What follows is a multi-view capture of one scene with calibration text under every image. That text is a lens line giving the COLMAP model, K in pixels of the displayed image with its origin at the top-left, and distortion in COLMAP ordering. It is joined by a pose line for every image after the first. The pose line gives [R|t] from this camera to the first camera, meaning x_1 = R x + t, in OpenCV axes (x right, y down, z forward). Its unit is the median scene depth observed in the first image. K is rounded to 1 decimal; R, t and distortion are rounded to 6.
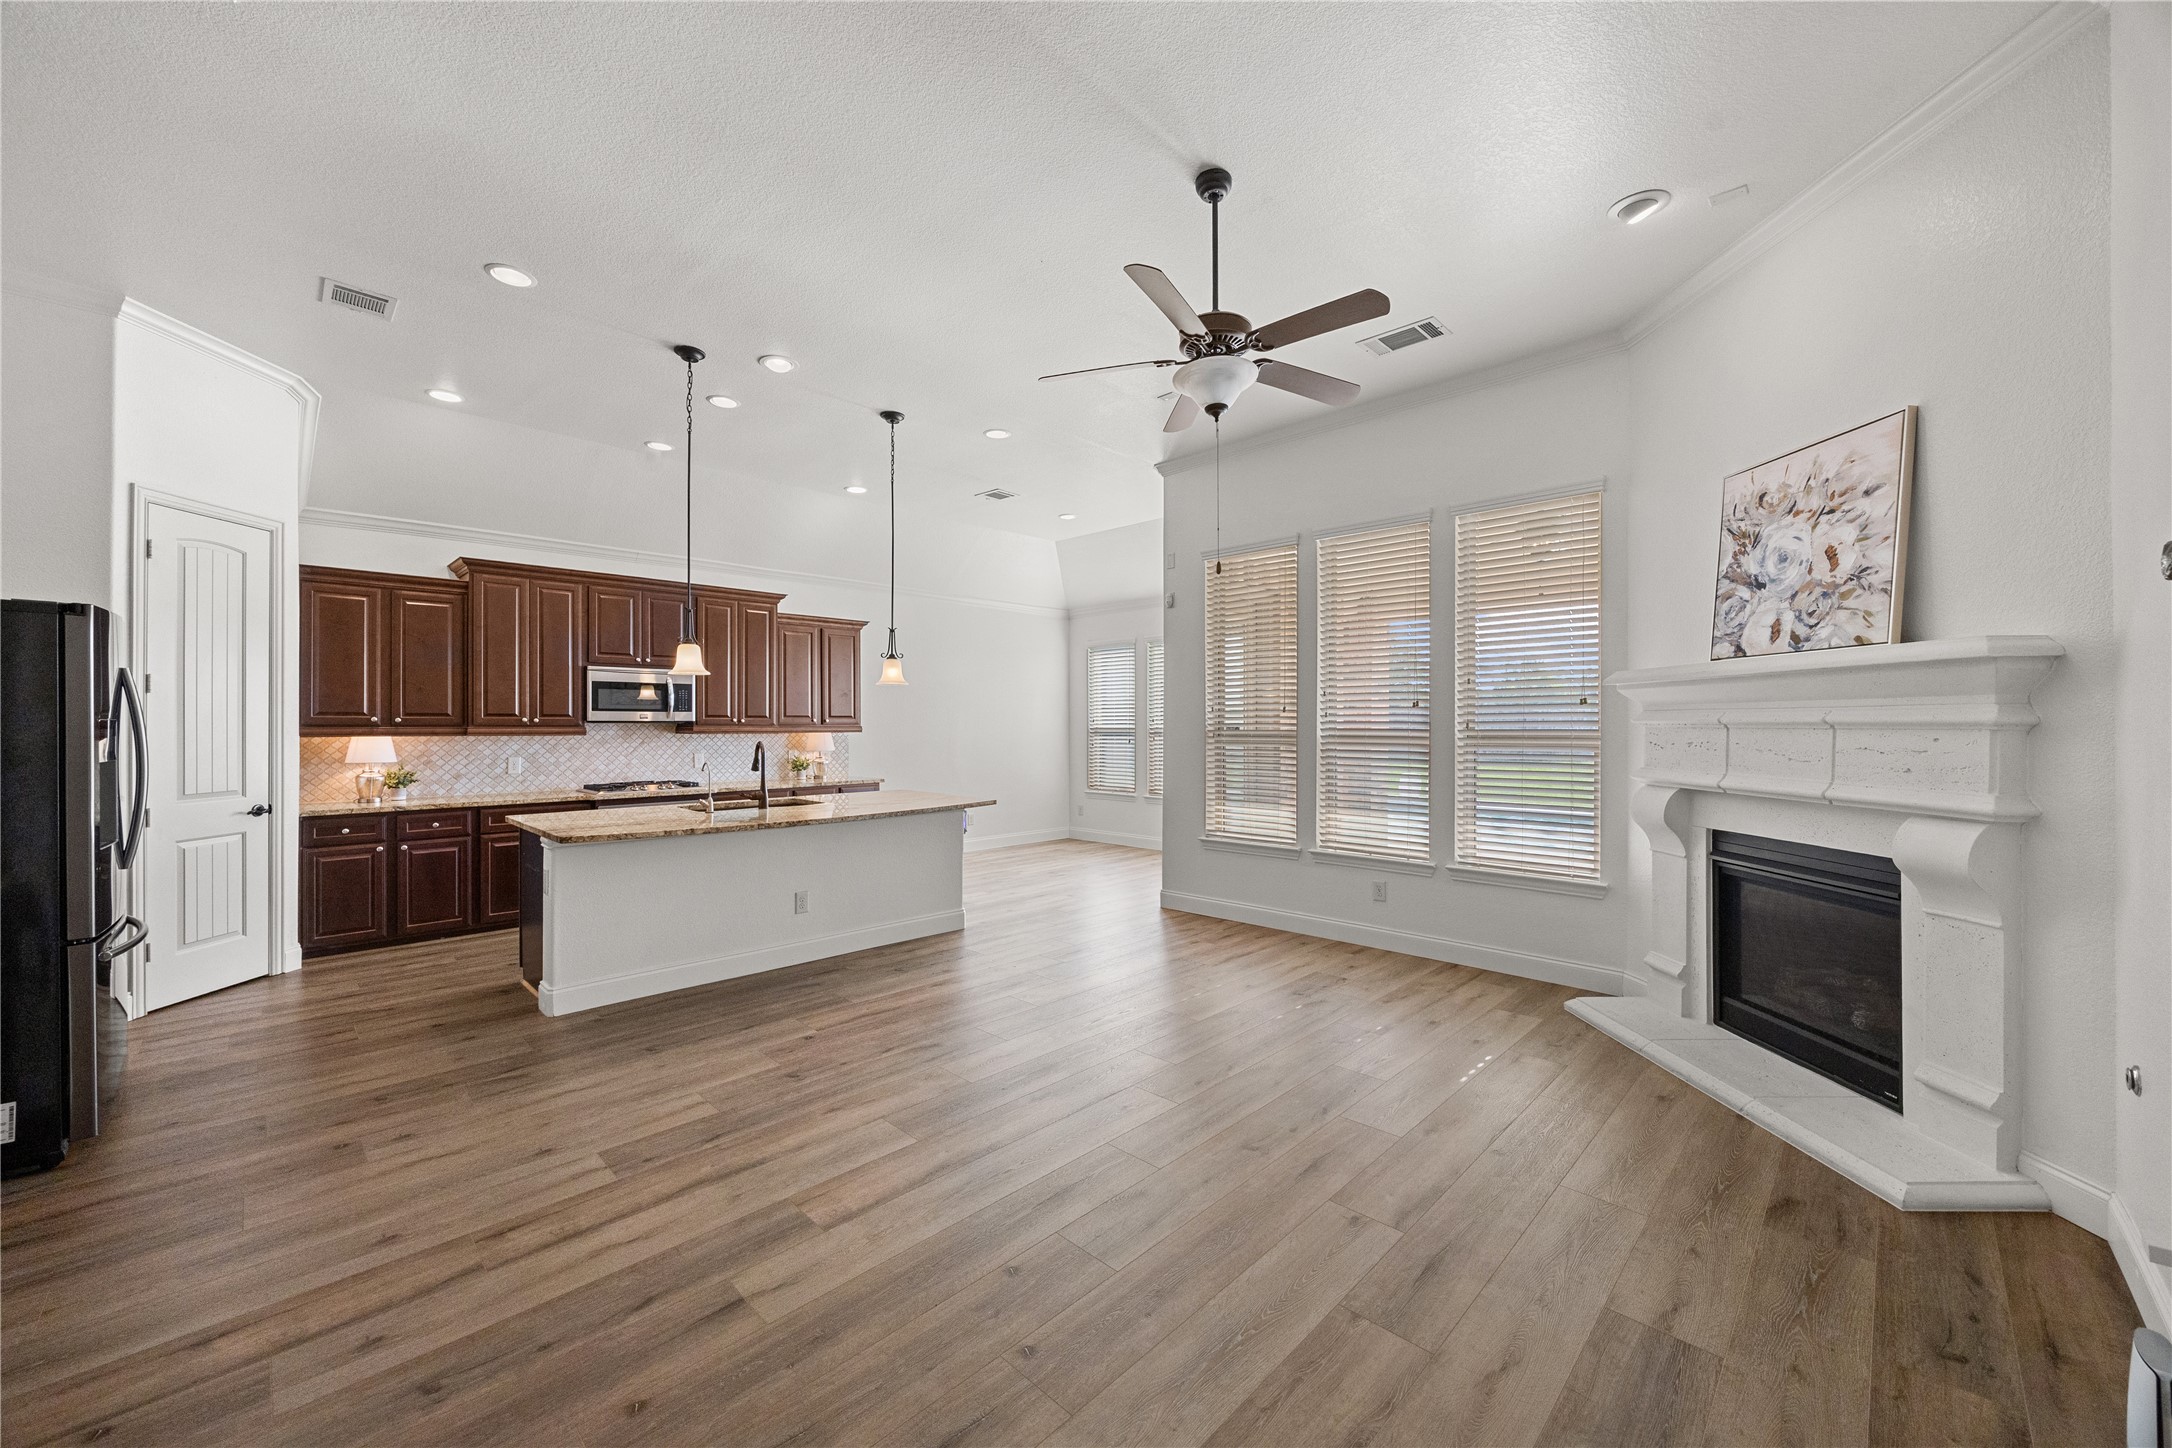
lens RADIAL K [[828.6, 0, 1086.0], [0, 828.6, 724.0], [0, 0, 1]] dist [0.000022, -0.000005]
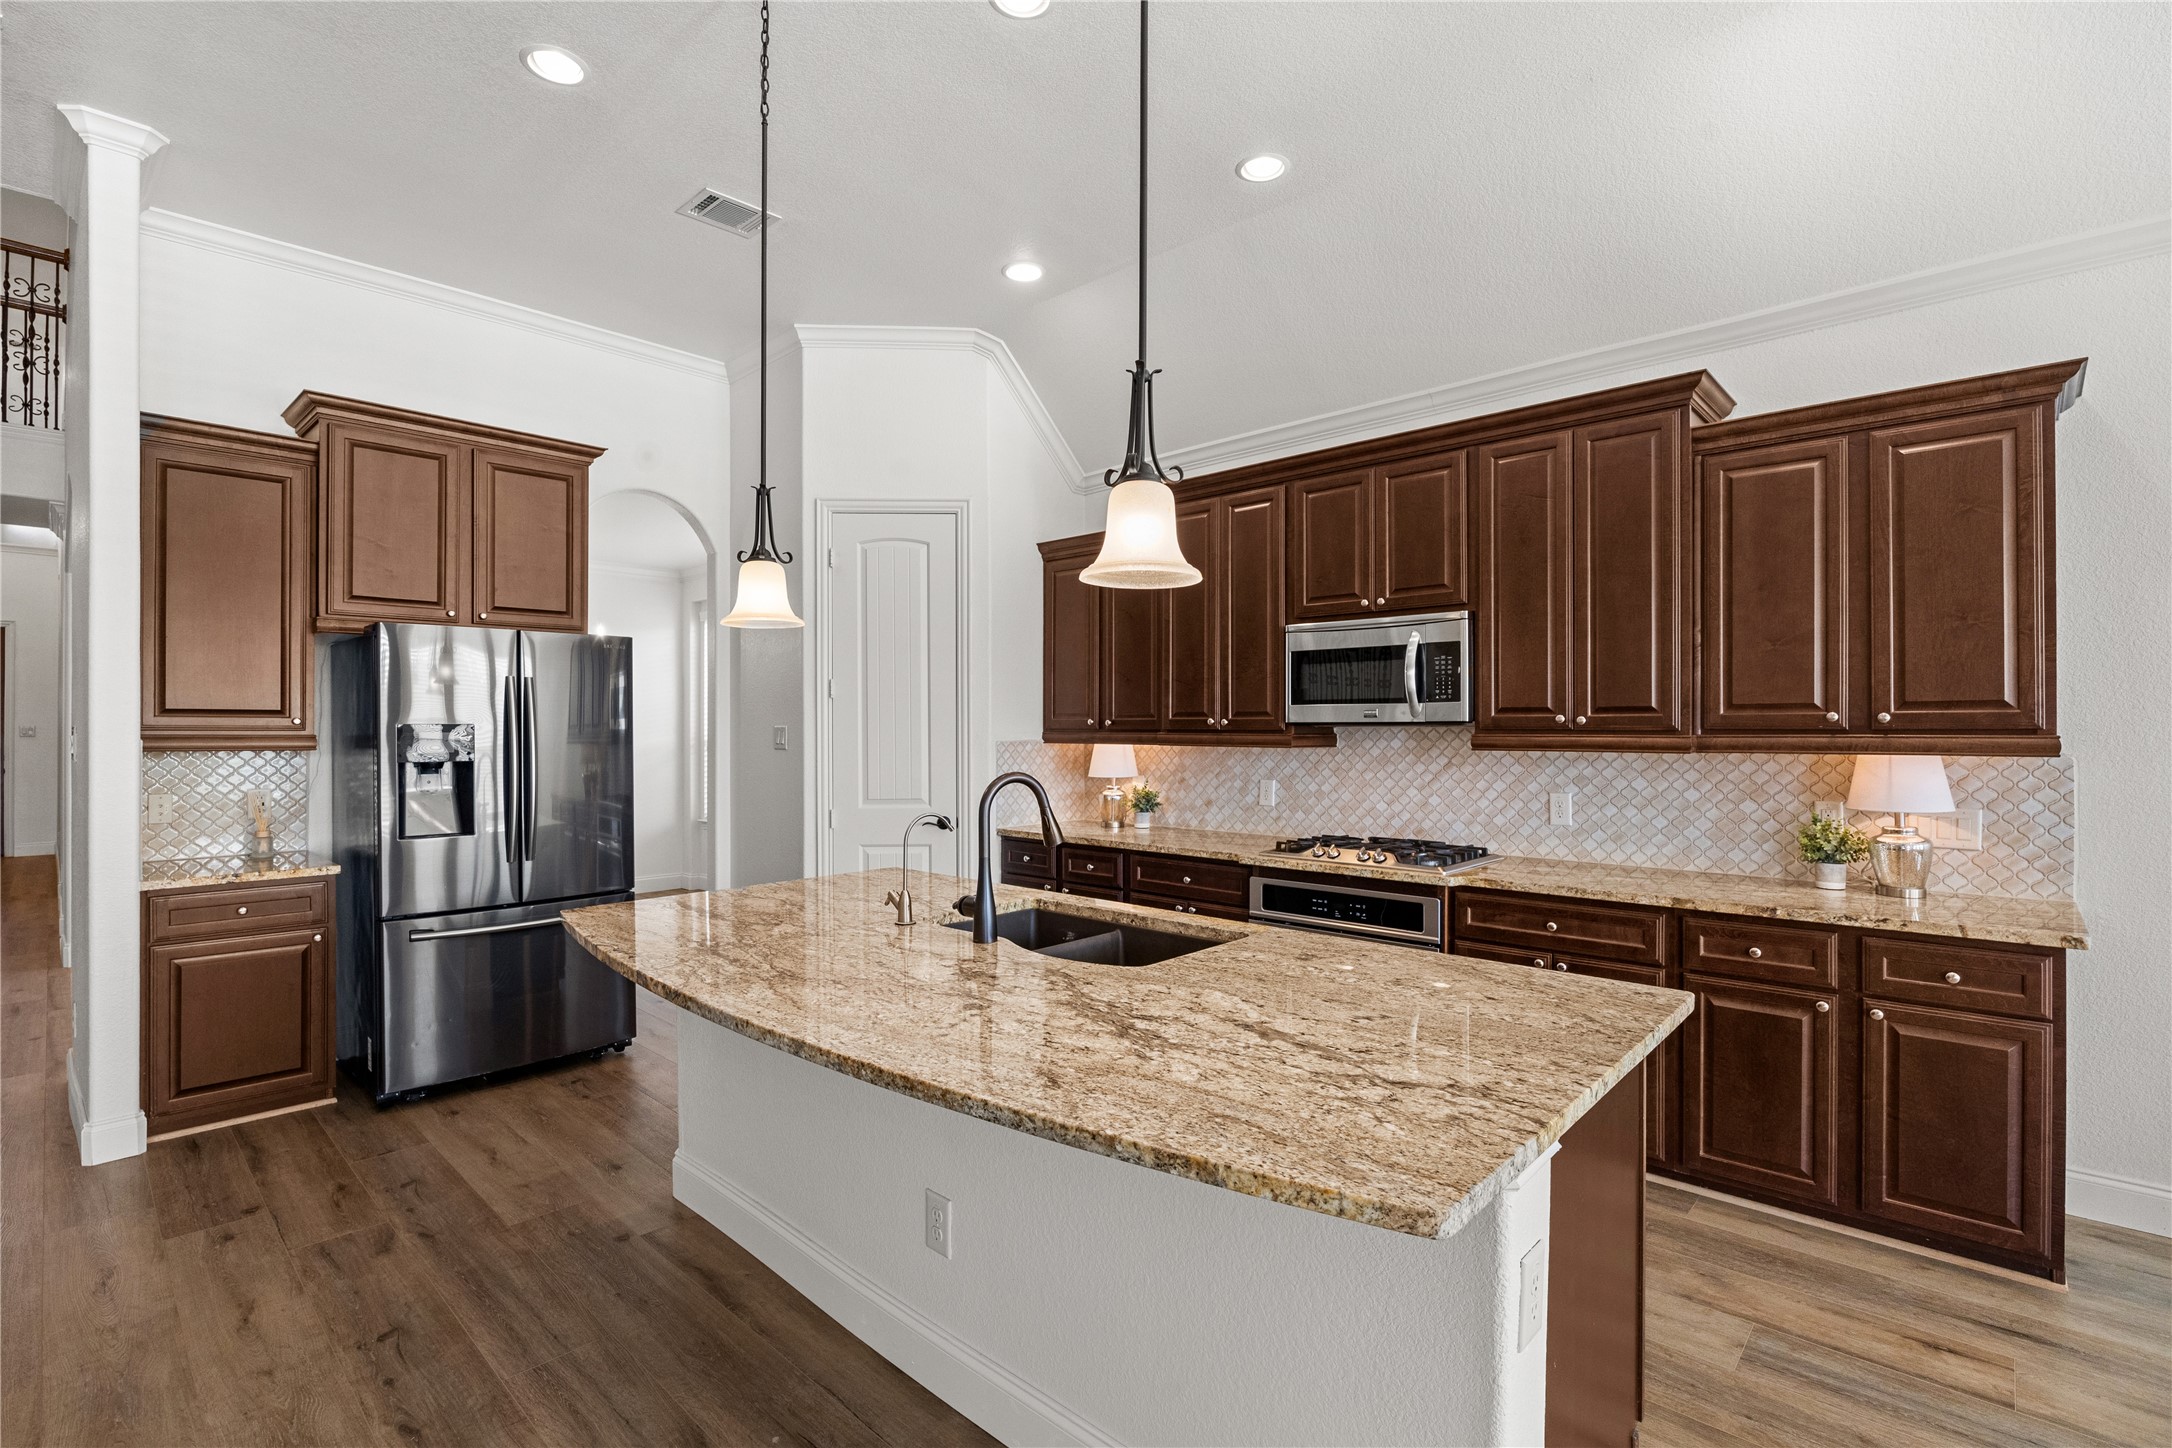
lens RADIAL K [[994.8, 0, 1086.0], [0, 994.8, 724.0], [0, 0, 1]] dist [-0.017001, -0.000037]
pose [[0.017348, -0.000573, -0.999849, 0.073184], [0.001986, 0.999998, -0.000539, -0.002660], [0.999848, -0.001976, 0.017349, 0.864475]]
